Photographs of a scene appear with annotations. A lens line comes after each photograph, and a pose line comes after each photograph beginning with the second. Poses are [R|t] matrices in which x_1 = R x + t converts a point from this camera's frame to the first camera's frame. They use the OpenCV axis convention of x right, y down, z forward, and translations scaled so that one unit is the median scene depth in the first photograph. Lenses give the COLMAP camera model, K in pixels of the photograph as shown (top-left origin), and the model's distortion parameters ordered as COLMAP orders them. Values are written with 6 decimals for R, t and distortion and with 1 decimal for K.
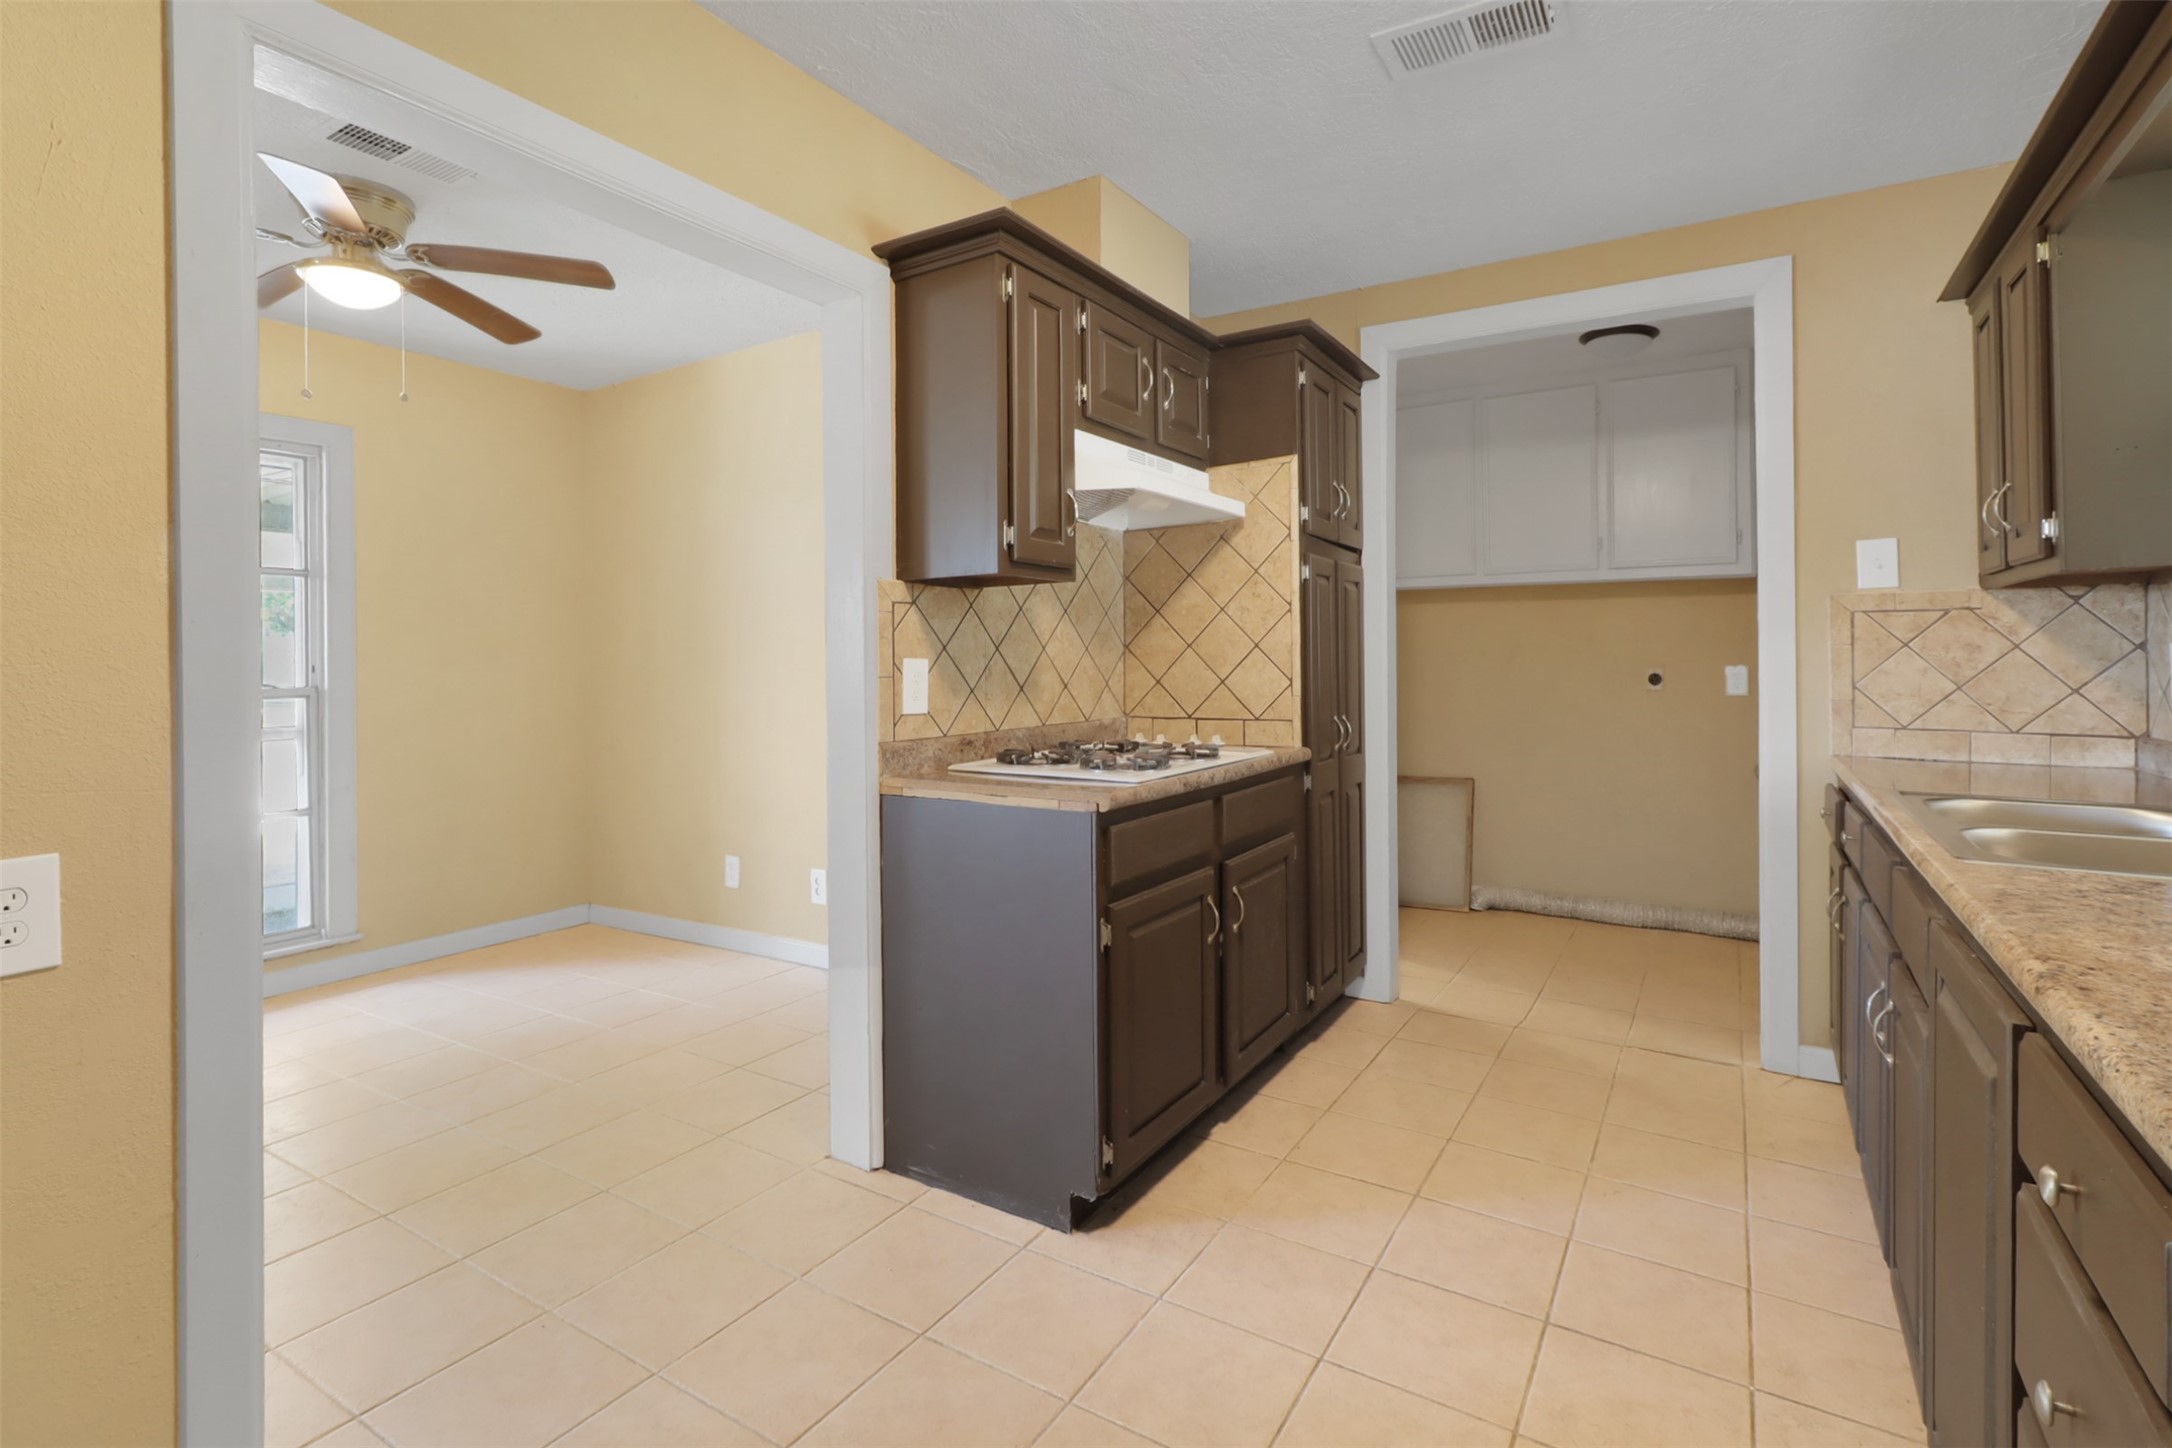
lens RADIAL K [[1044.8, 0, 1064.3], [0, 1044.8, 659.5], [0, 0, 1]] dist [0.002572, 0.003365]
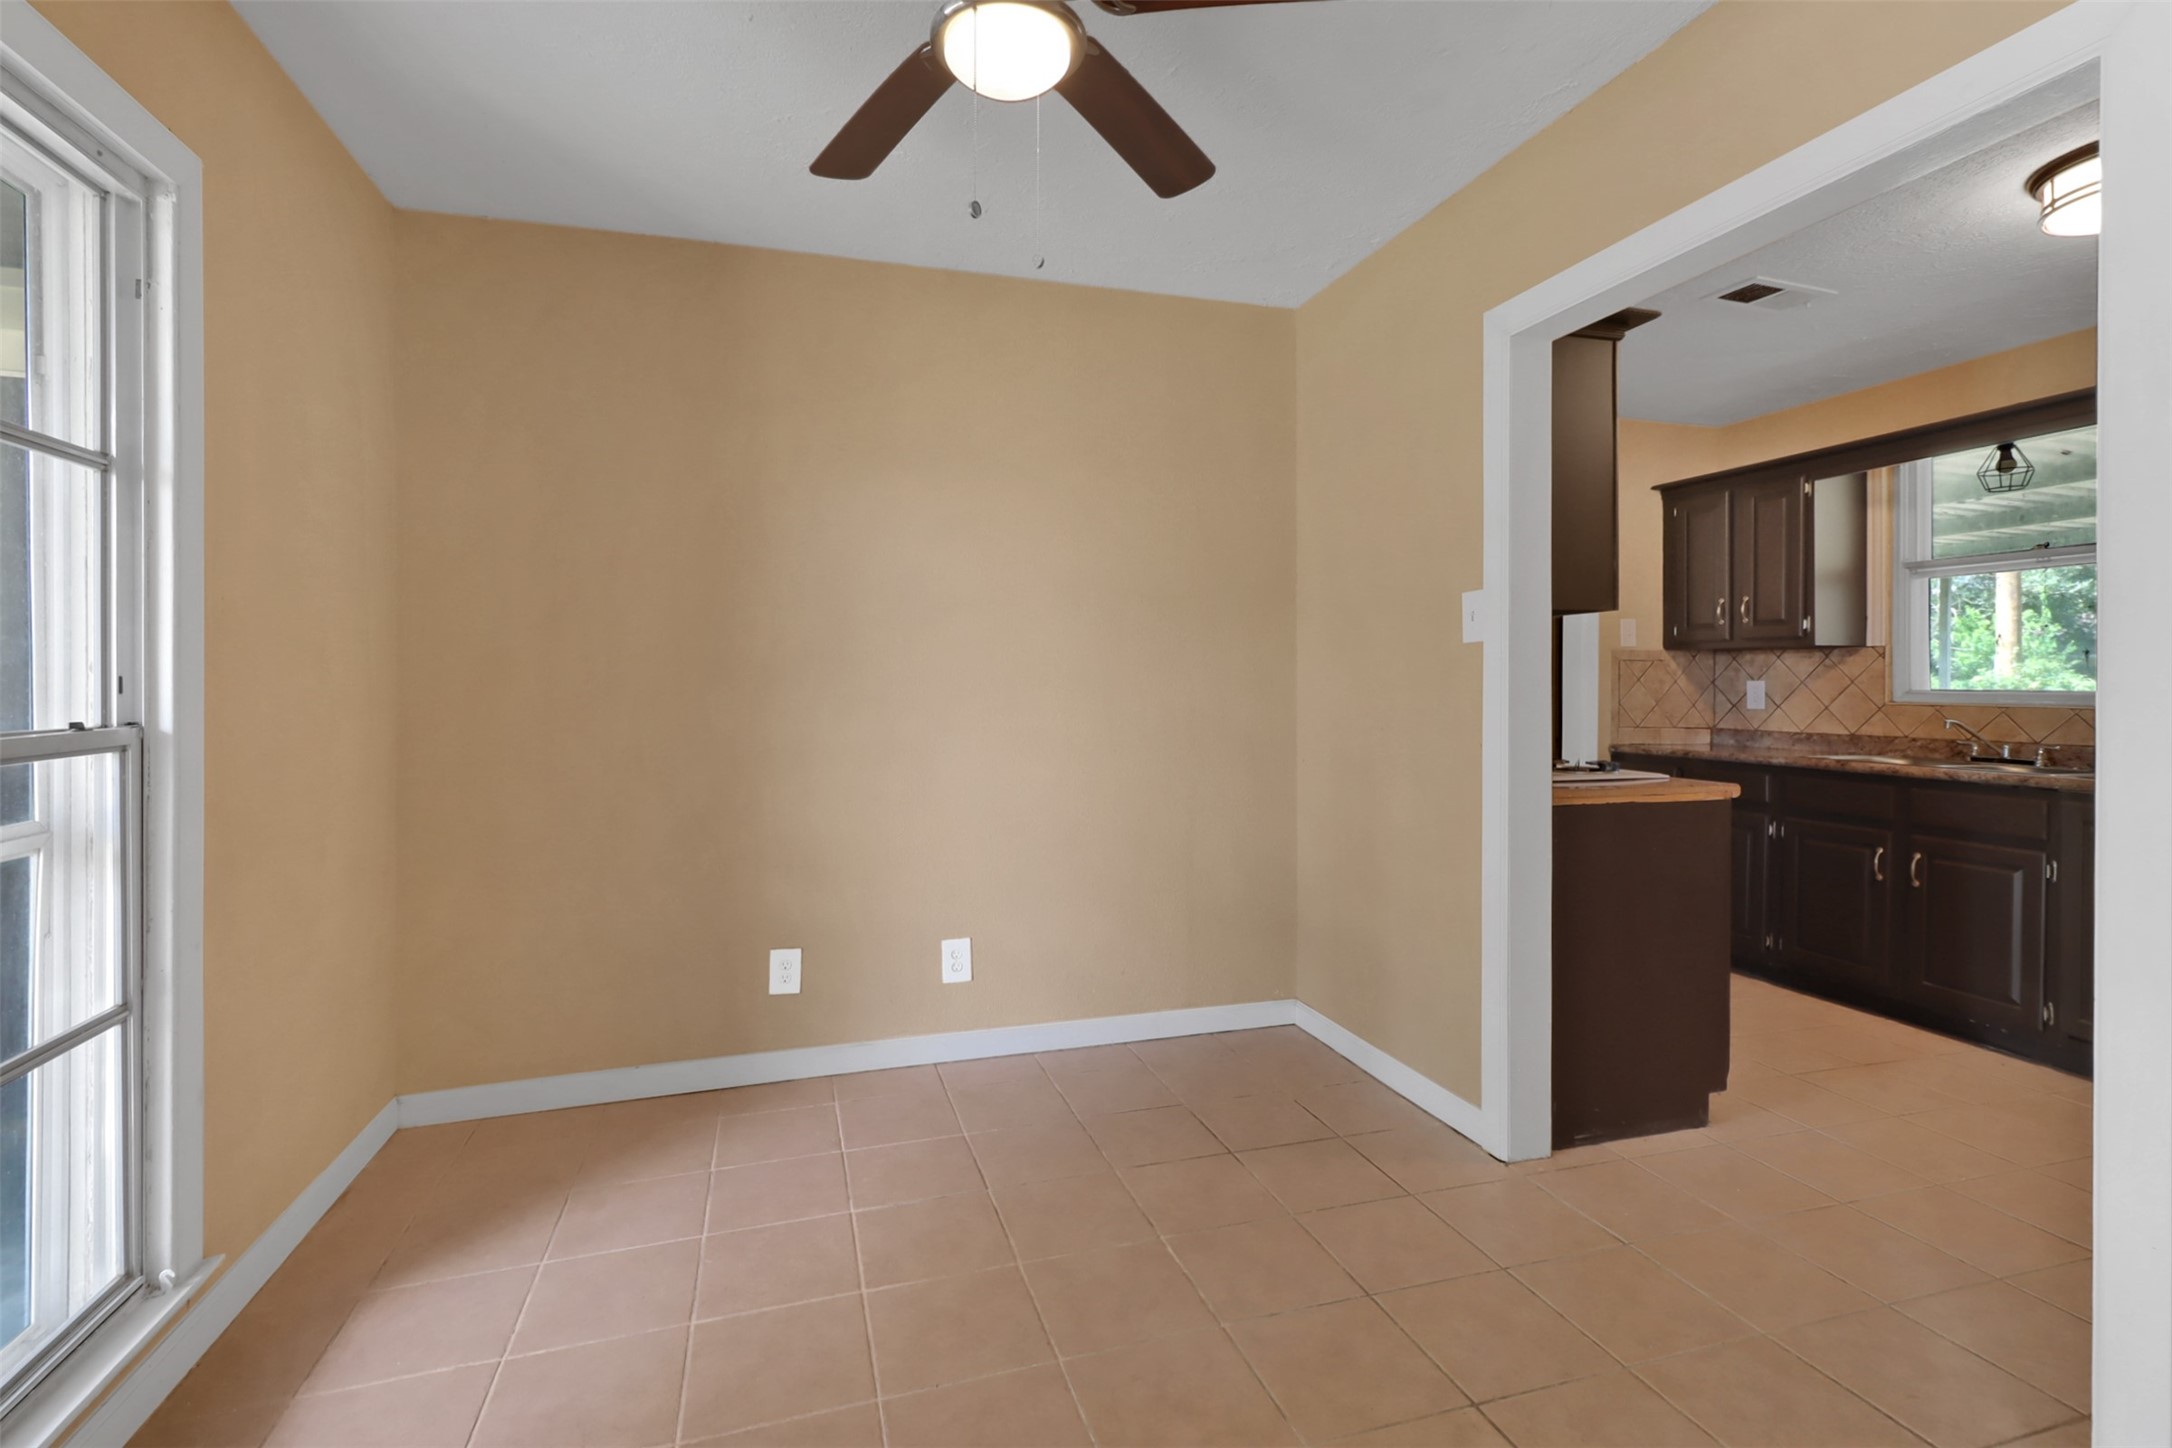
lens RADIAL K [[1044.8, 0, 1064.0], [0, 1044.8, 694.1], [0, 0, 1]] dist [0.002572, 0.003365]
pose [[0.639499, 0.002763, 0.768787, -1.081795], [-0.007800, 0.999965, 0.002894, 0.011382], [-0.768752, -0.007847, 0.639498, 0.566920]]
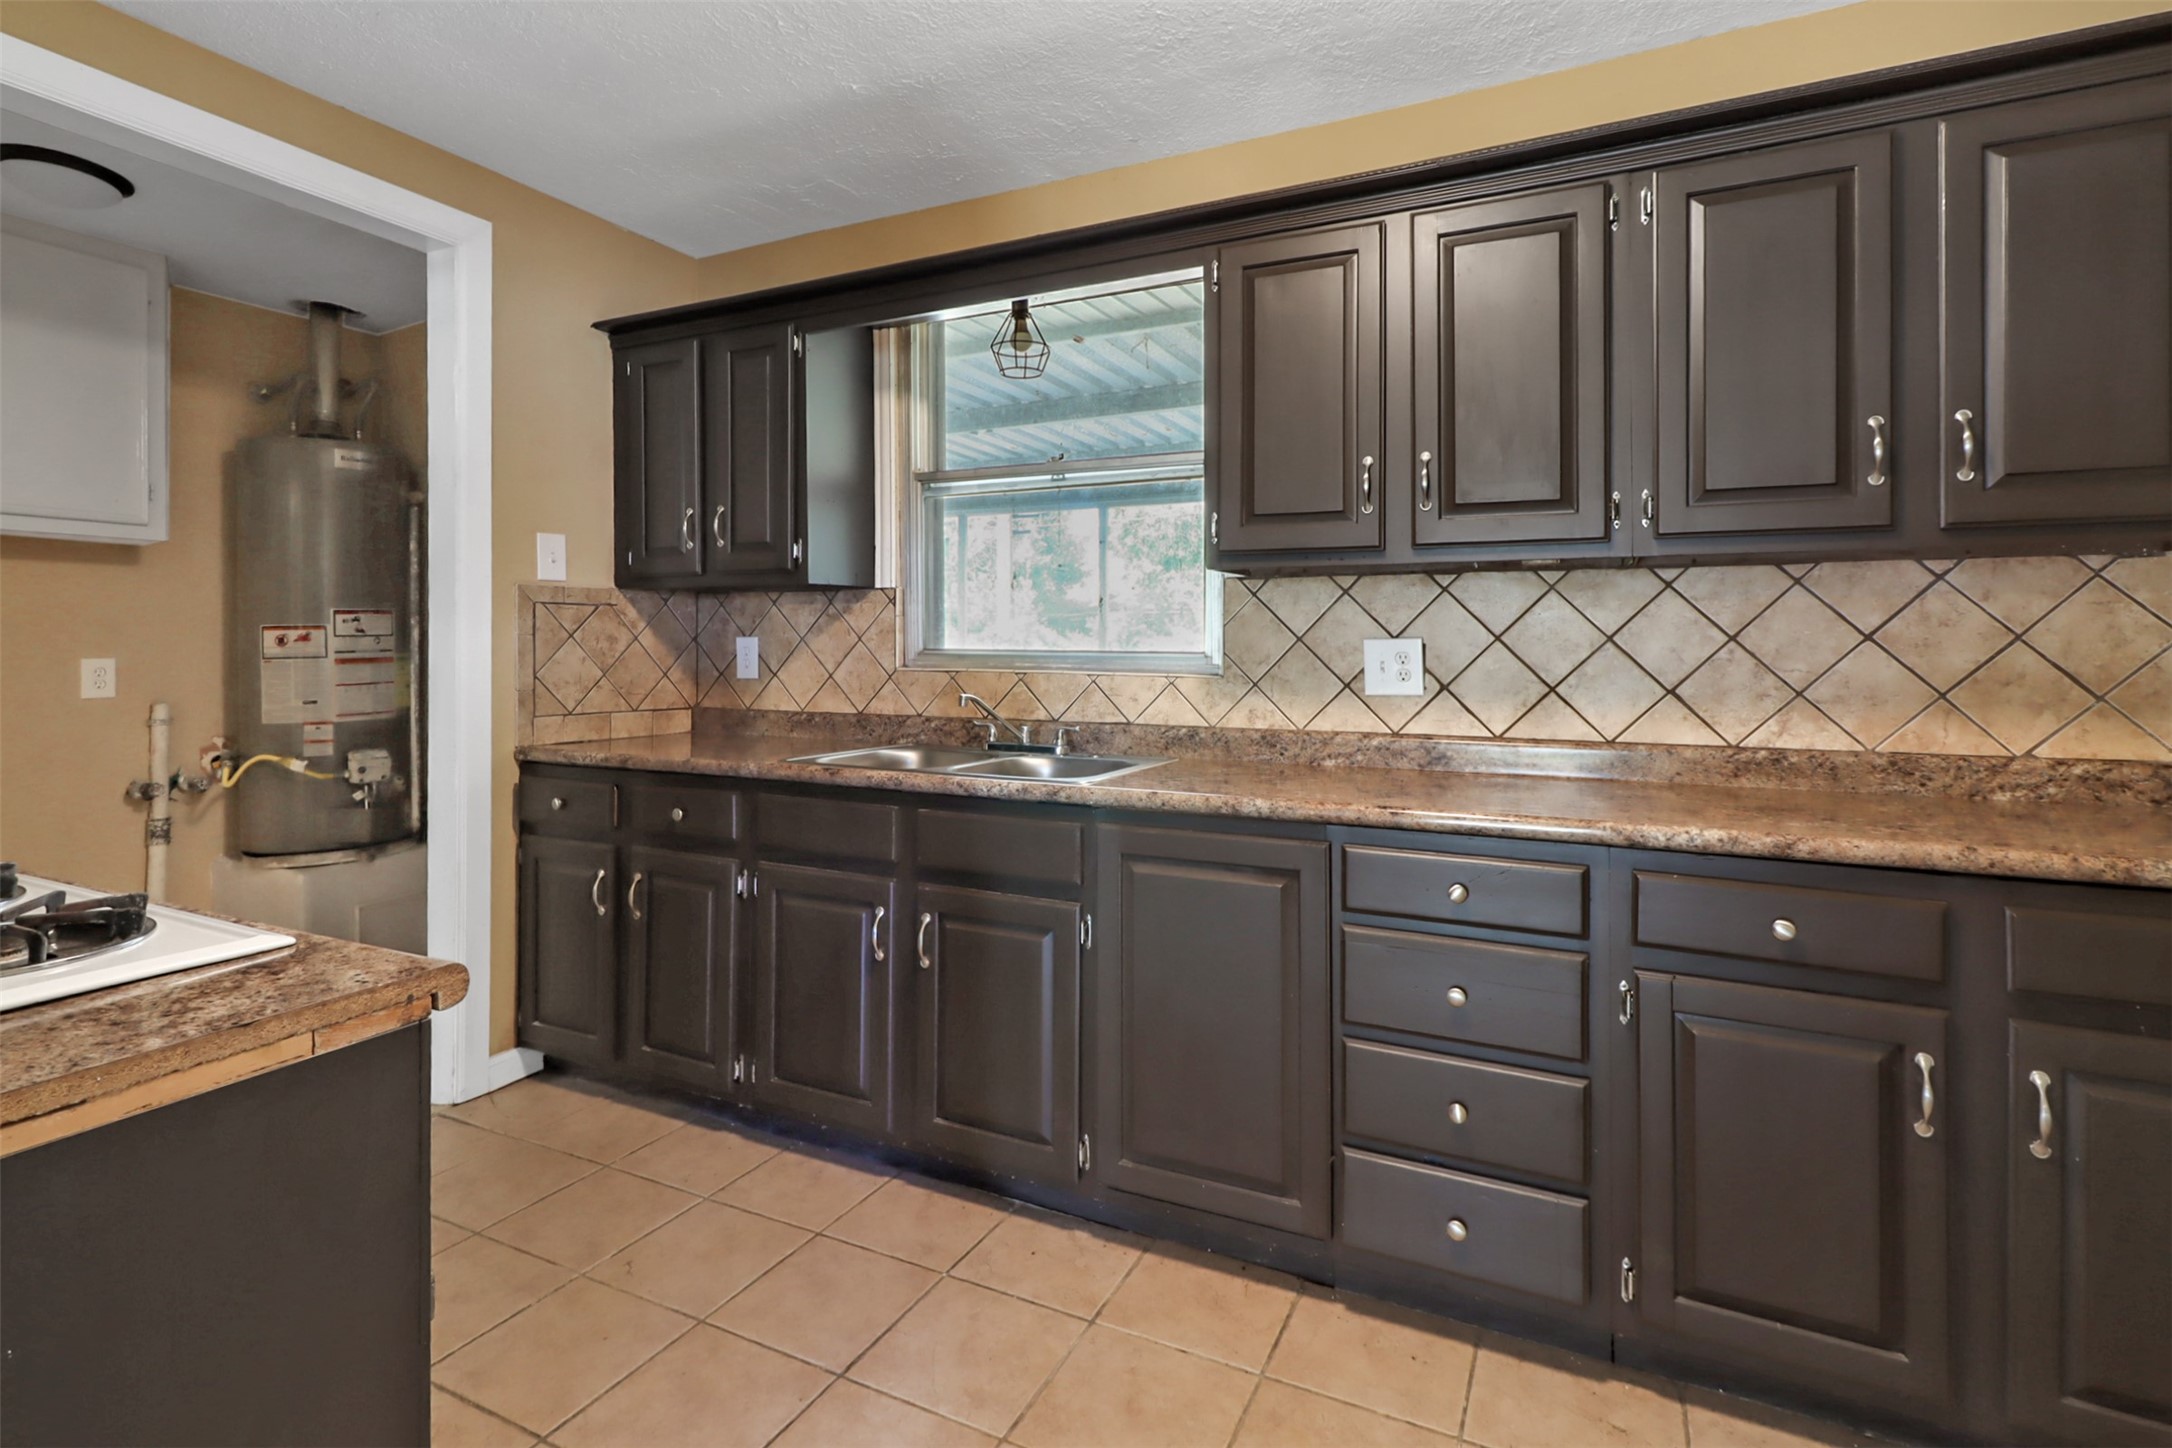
lens RADIAL K [[1044.8, 0, 1098.3], [0, 1044.8, 638.5], [0, 0, 1]] dist [0.002572, 0.003365]
pose [[-0.130967, 0.008512, 0.991350, -0.298094], [0.001757, 0.999964, -0.008354, -0.001301], [-0.991385, 0.000648, -0.130977, 0.558151]]
